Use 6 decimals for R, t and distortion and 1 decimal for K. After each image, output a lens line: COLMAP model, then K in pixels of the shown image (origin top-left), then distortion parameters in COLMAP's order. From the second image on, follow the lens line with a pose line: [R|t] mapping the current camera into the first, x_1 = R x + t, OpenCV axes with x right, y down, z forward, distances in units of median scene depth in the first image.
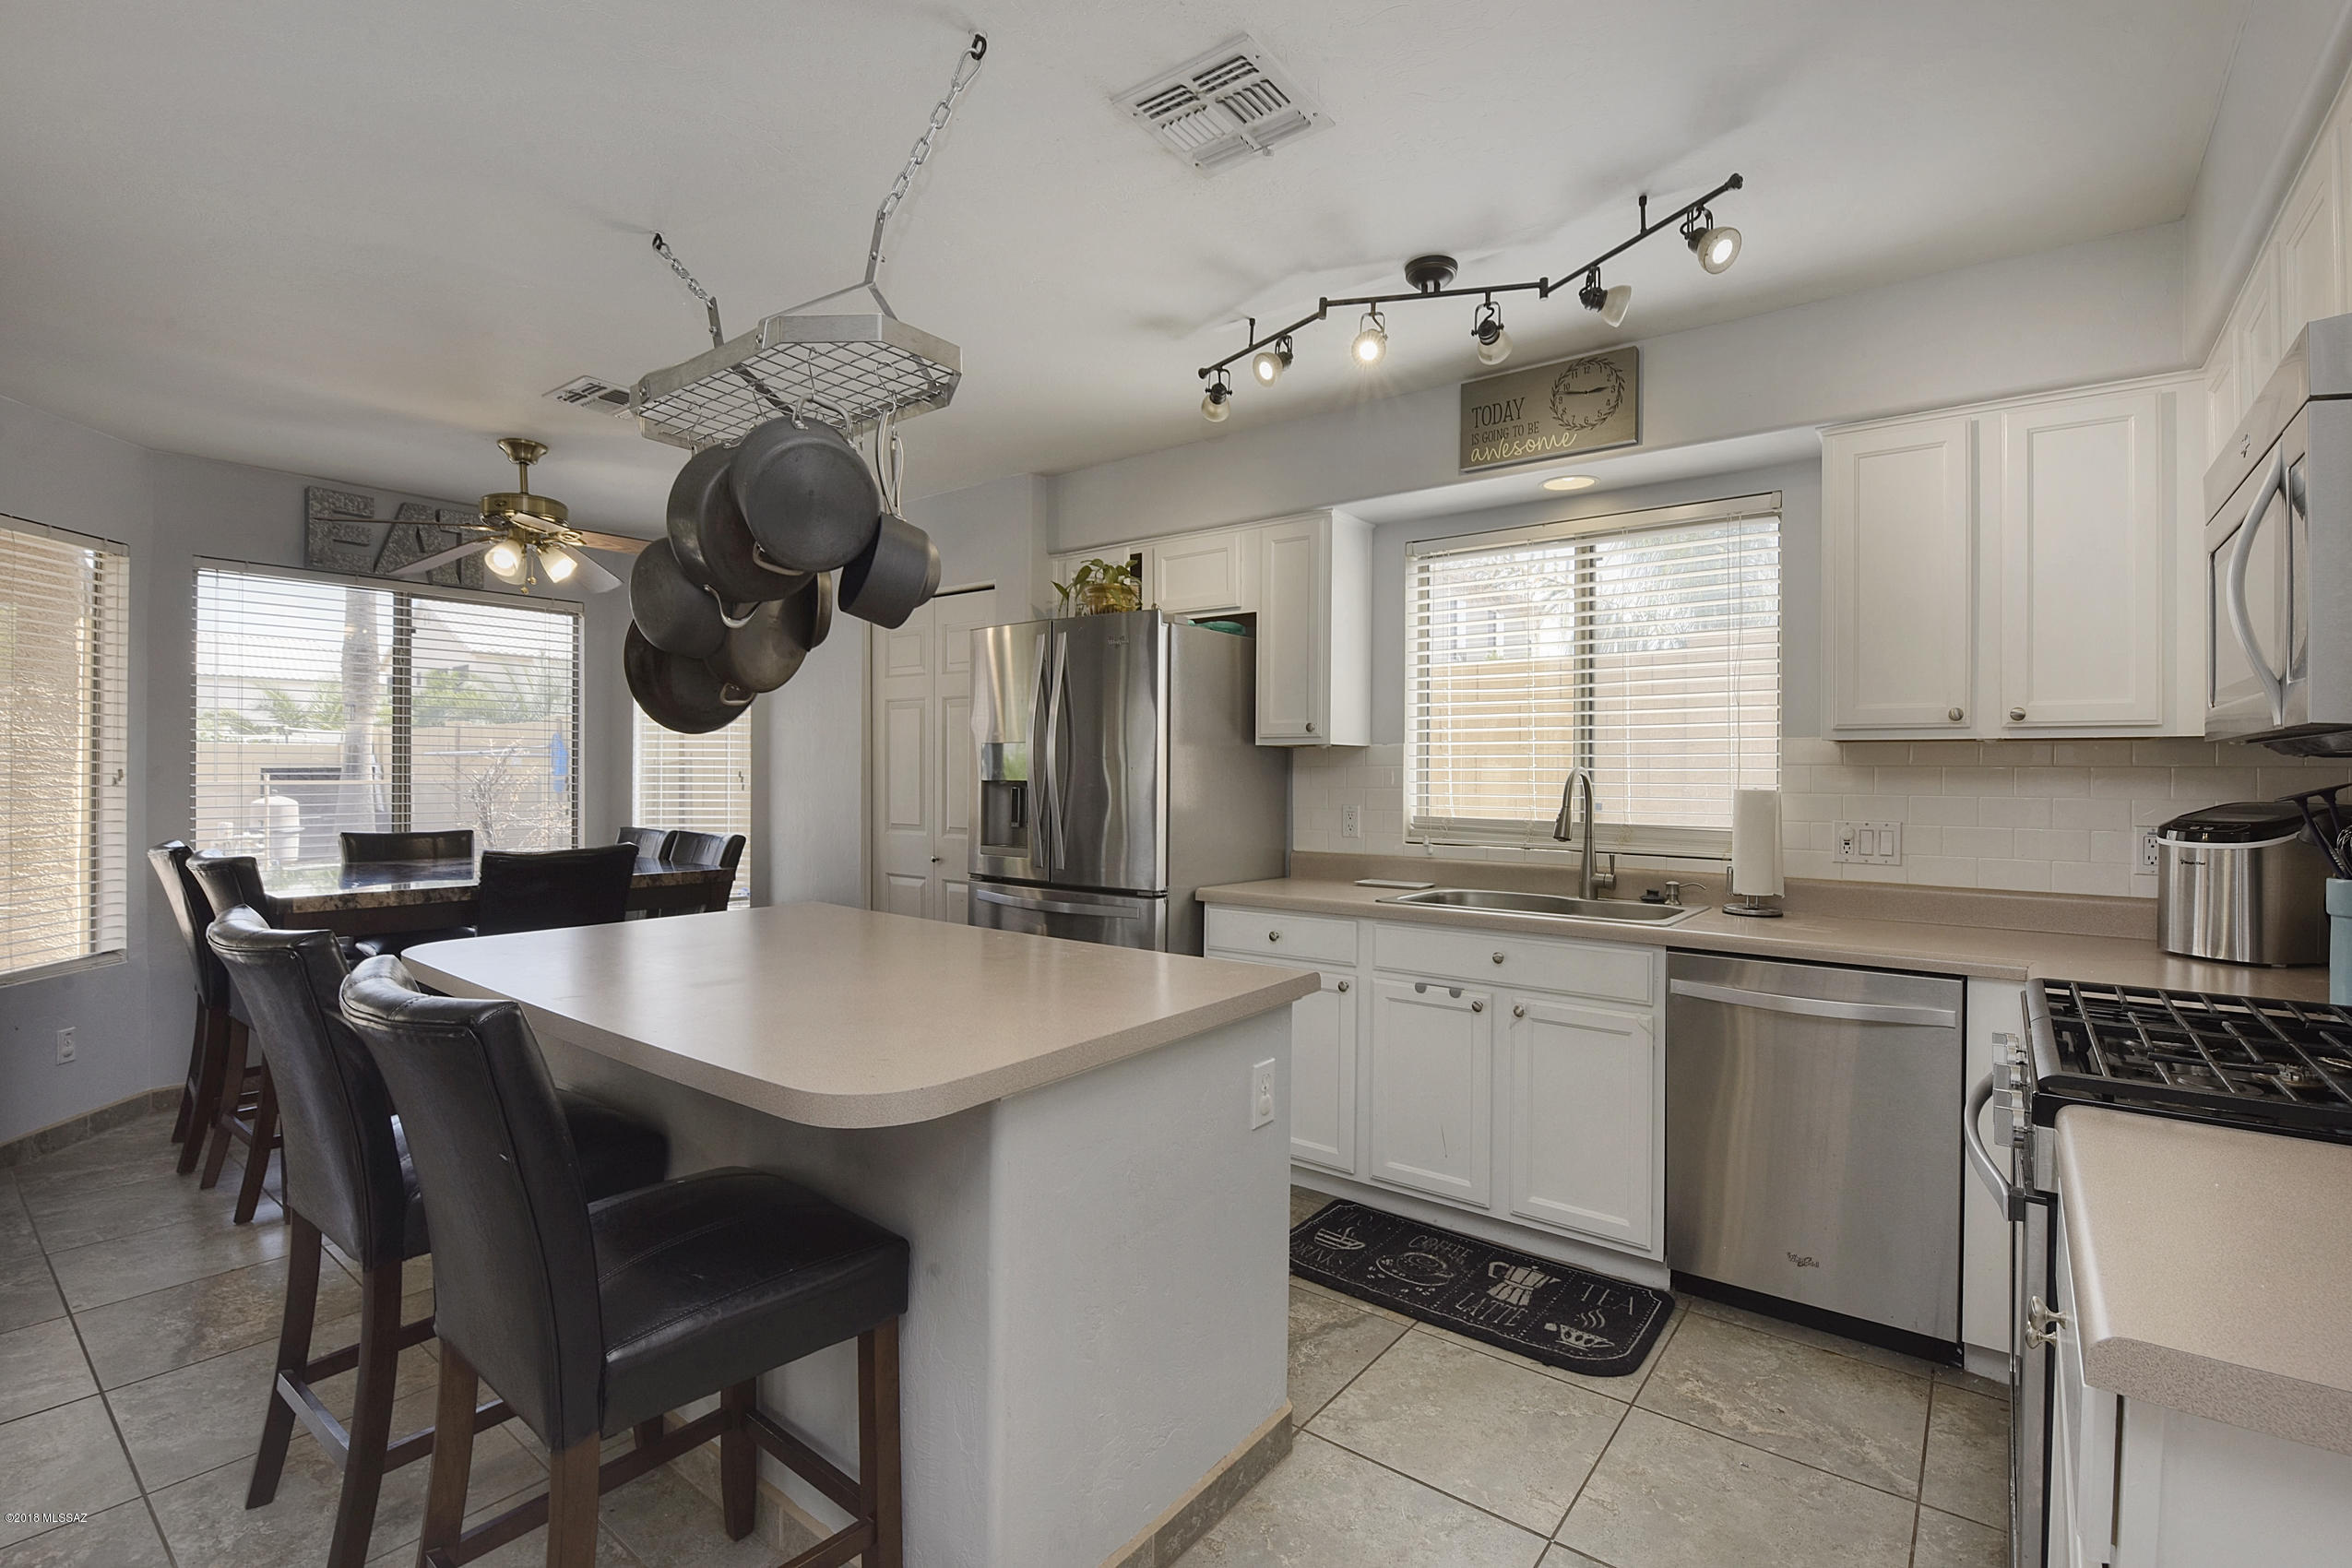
lens RADIAL K [[1082.1, 0, 1183.7], [0, 1082.1, 778.9], [0, 0, 1]] dist [-0.000820, -0.014045]
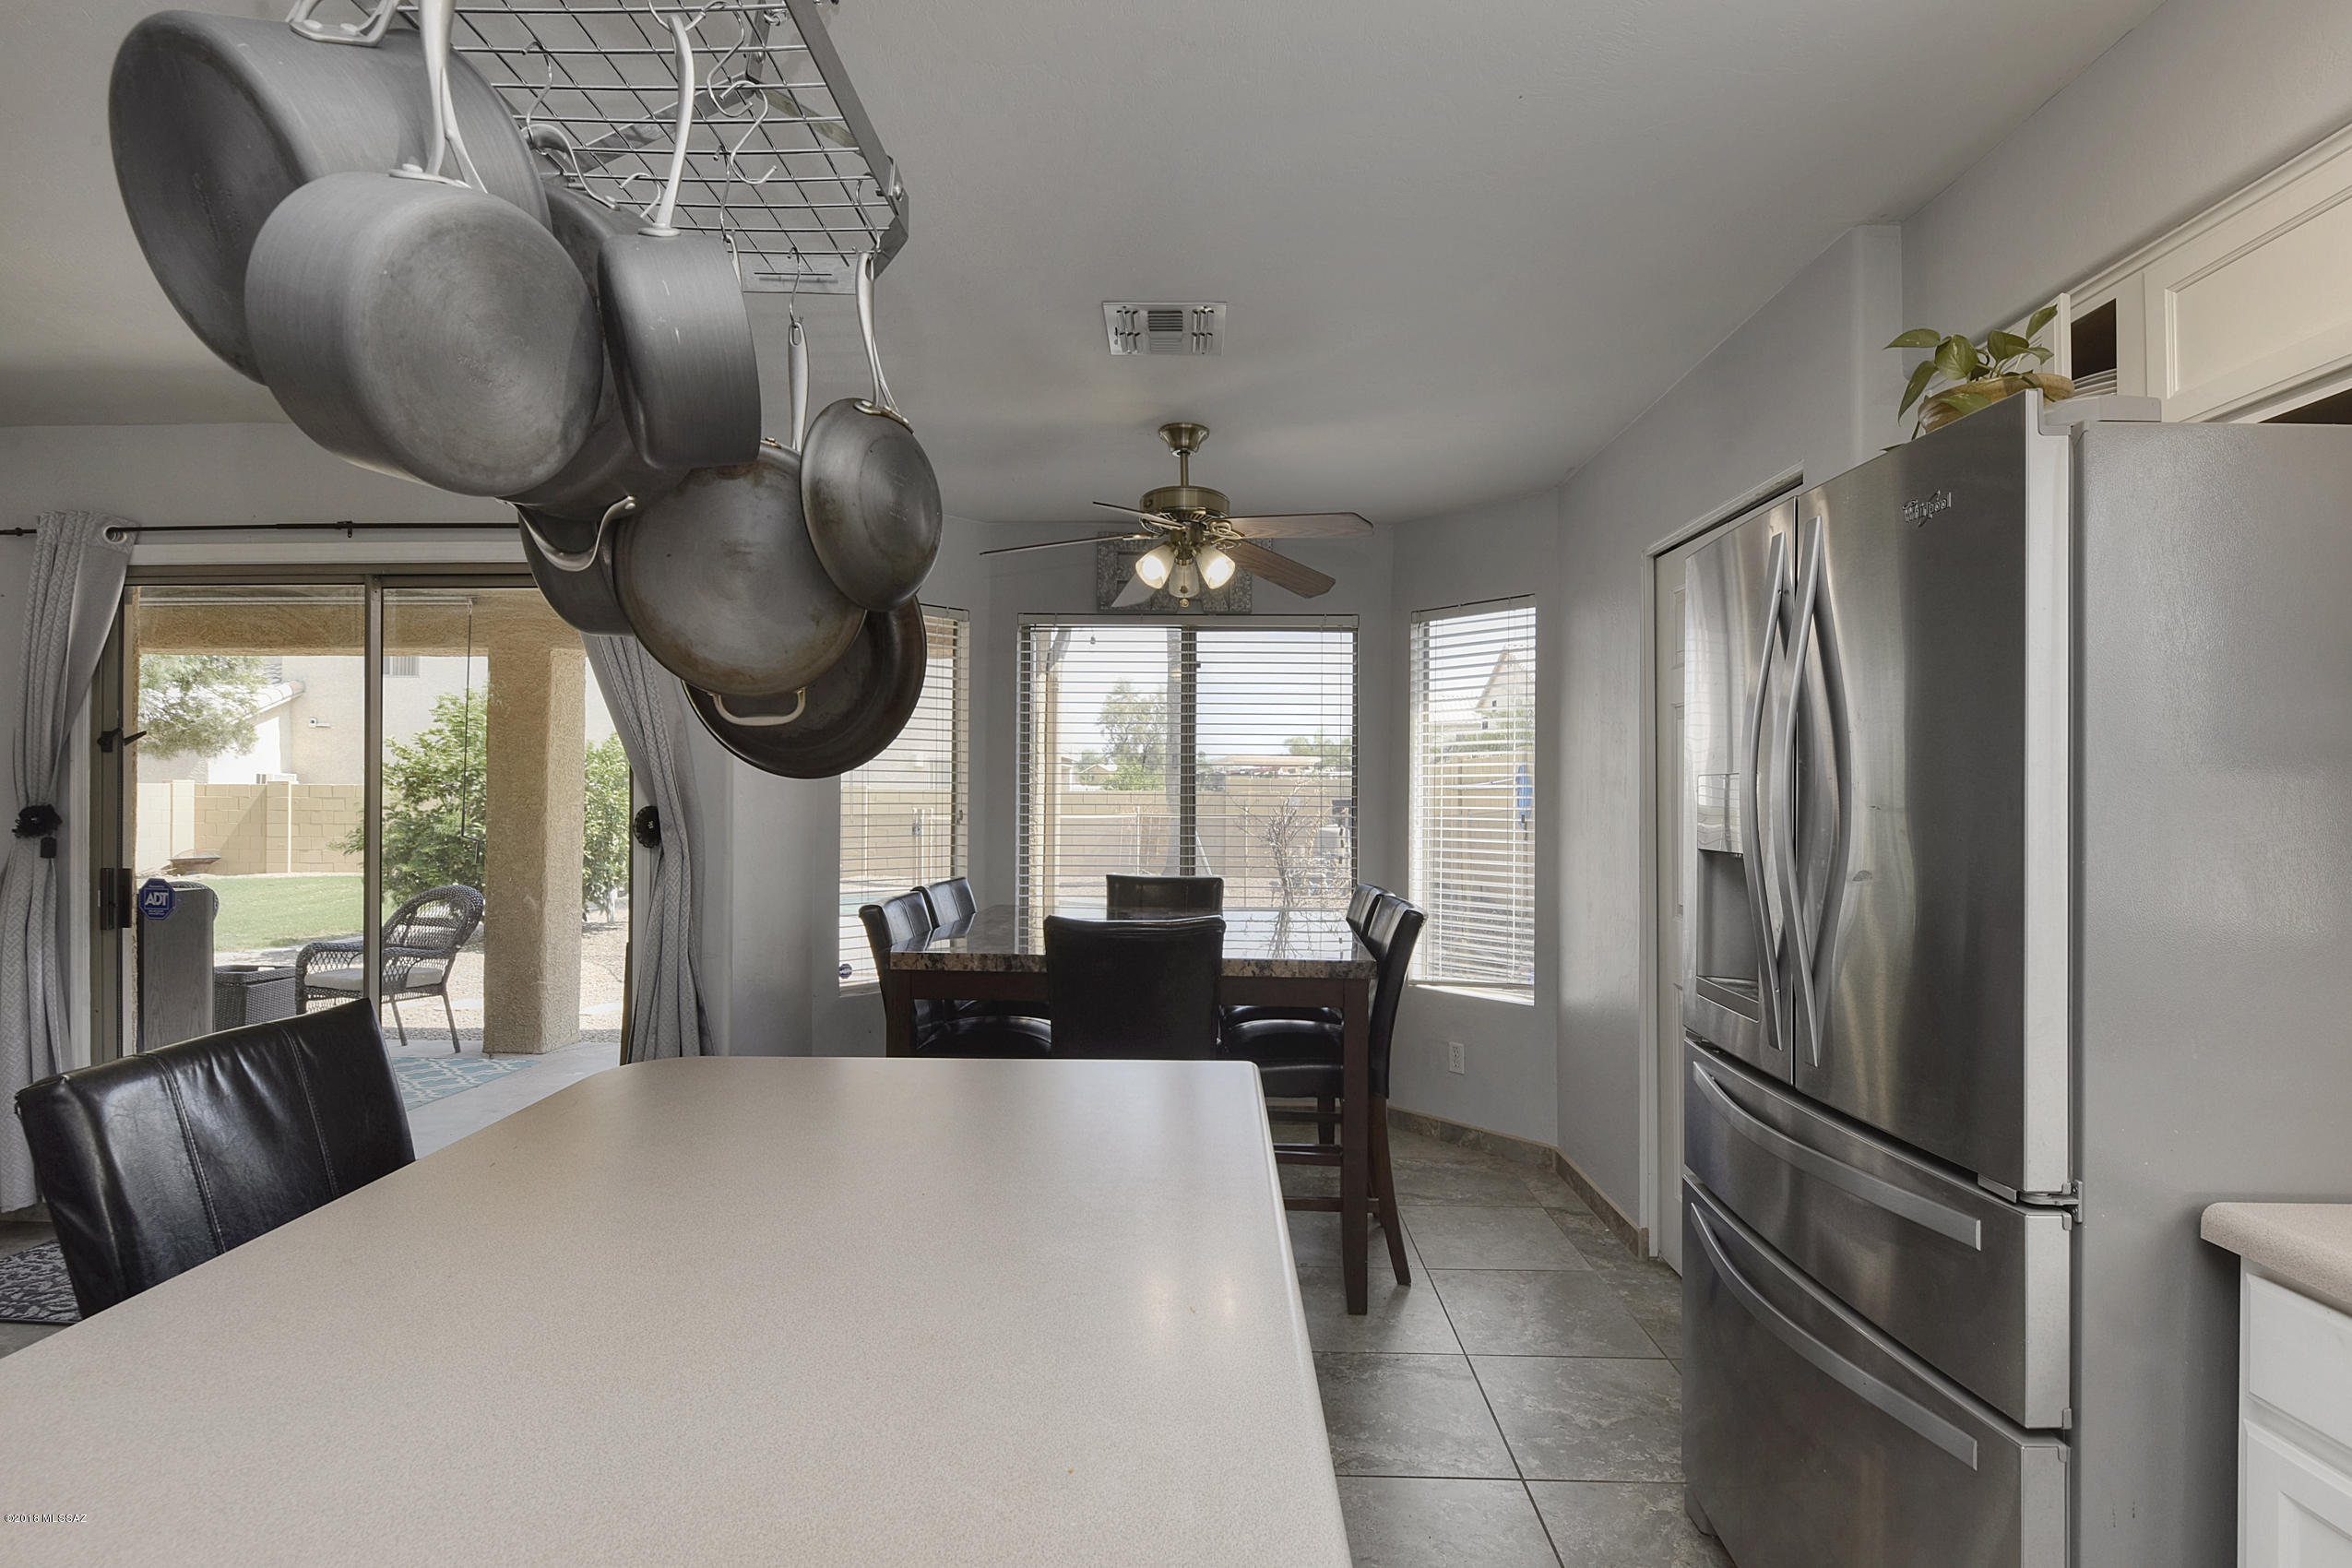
lens RADIAL K [[1123.4, 0, 1176.0], [0, 1123.4, 784.0], [0, 0, 1]] dist [0.000179, -0.014119]
pose [[0.595930, -0.008435, -0.802992, 0.101755], [-0.011031, 0.999765, -0.018688, -0.019138], [0.802961, 0.019995, 0.595696, 0.556051]]
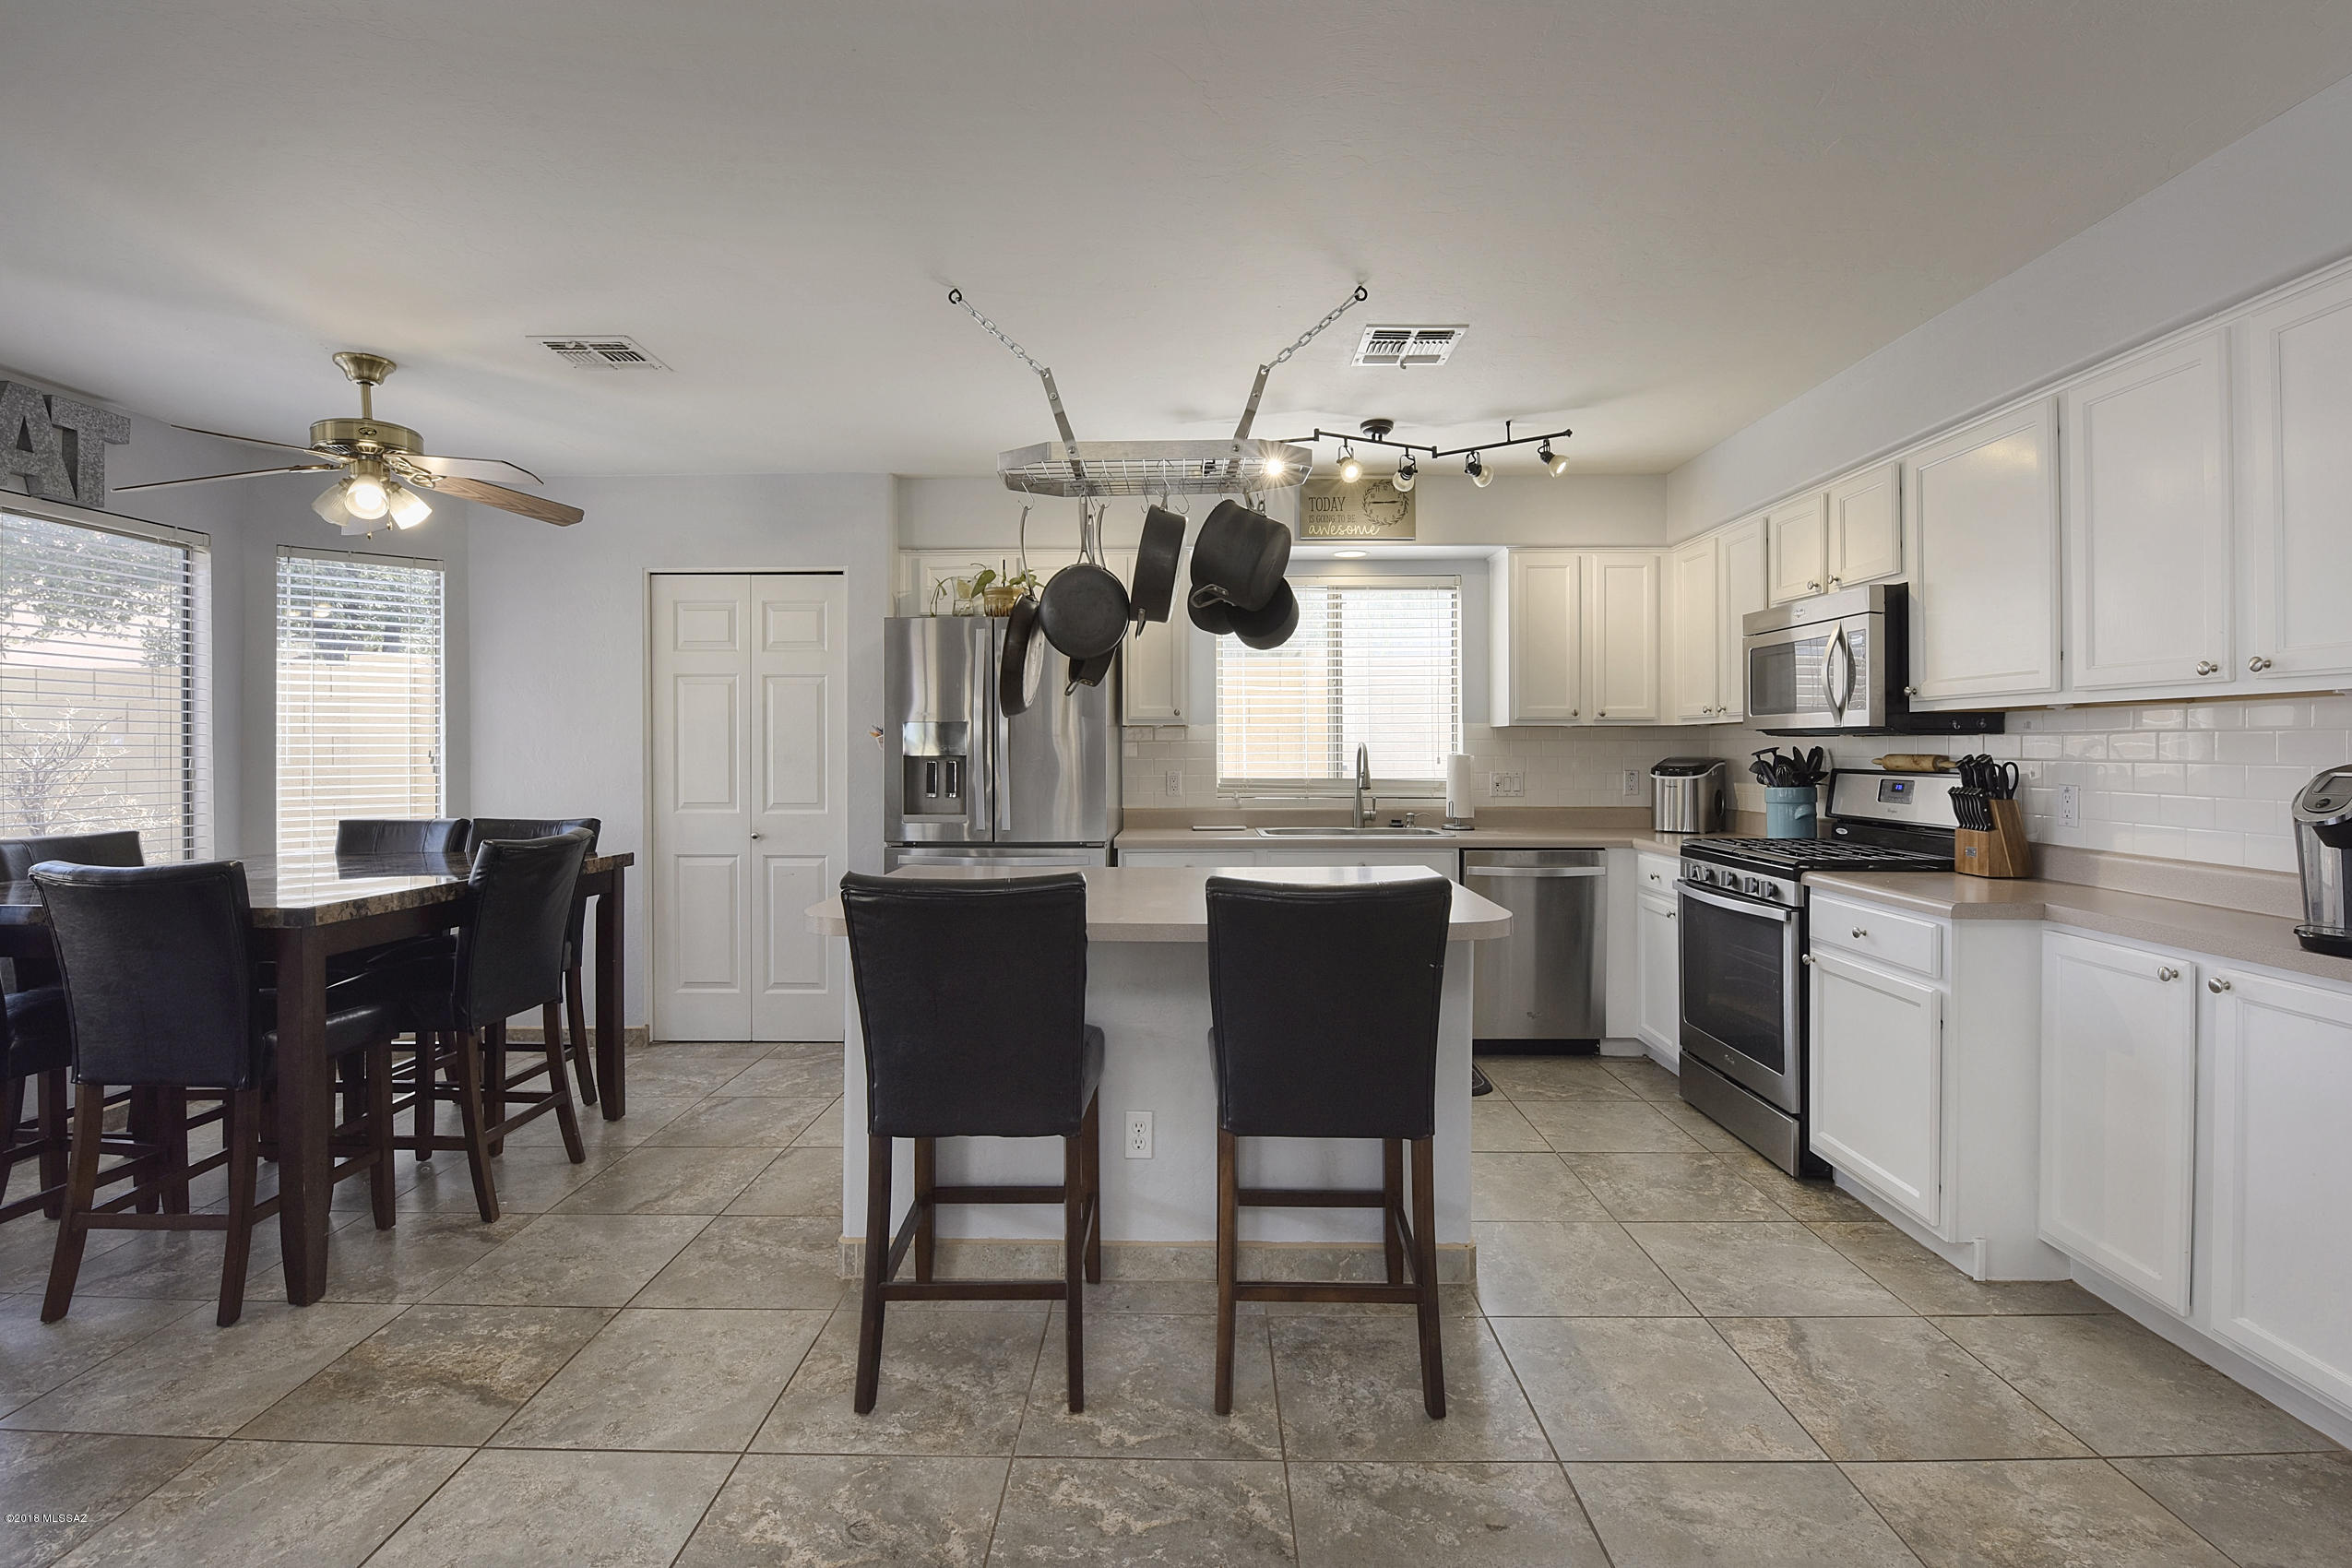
lens RADIAL K [[1083.1, 0, 1213.0], [0, 1083.1, 750.5], [0, 0, 1]] dist [0.001079, -0.015023]
pose [[0.784936, -0.008802, 0.619514, -0.718063], [0.011473, 0.999934, -0.000329, -0.000225], [-0.619471, 0.007366, 0.784985, -0.066969]]
